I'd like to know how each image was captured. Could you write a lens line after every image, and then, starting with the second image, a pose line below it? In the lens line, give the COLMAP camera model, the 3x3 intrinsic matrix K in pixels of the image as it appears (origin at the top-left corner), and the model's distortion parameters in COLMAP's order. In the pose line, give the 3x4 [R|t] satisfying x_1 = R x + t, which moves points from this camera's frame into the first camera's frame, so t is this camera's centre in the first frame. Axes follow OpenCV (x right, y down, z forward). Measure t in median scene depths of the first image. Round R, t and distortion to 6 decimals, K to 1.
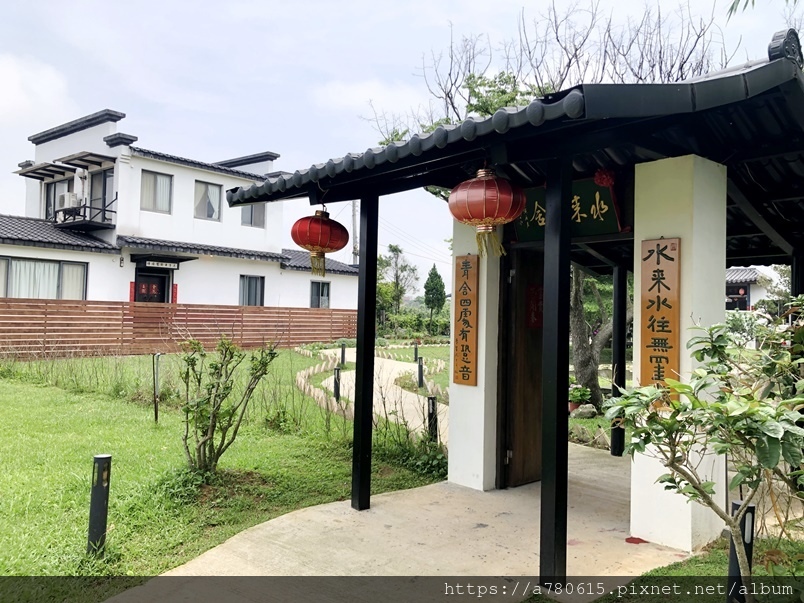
lens RADIAL K [[667.0, 0, 402.0], [0, 667.0, 301.5], [0, 0, 1]] dist [0.053067, -0.072827]
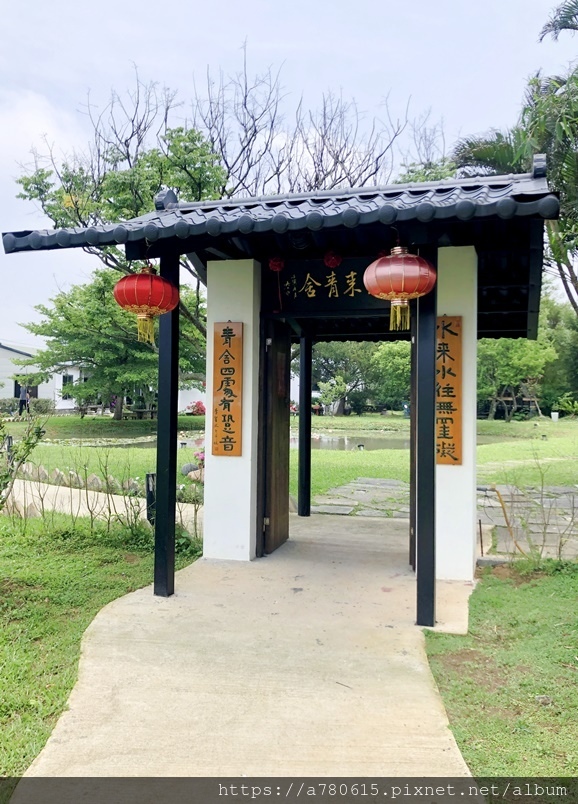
lens RADIAL K [[721.7, 0, 288.7], [0, 721.7, 383.6], [0, 0, 1]] dist [0.059207, -0.095879]
pose [[0.850124, -0.007461, 0.526530, -0.454958], [-0.001884, 0.999850, 0.017209, 0.001468], [-0.526579, -0.015622, 0.849983, 0.071245]]
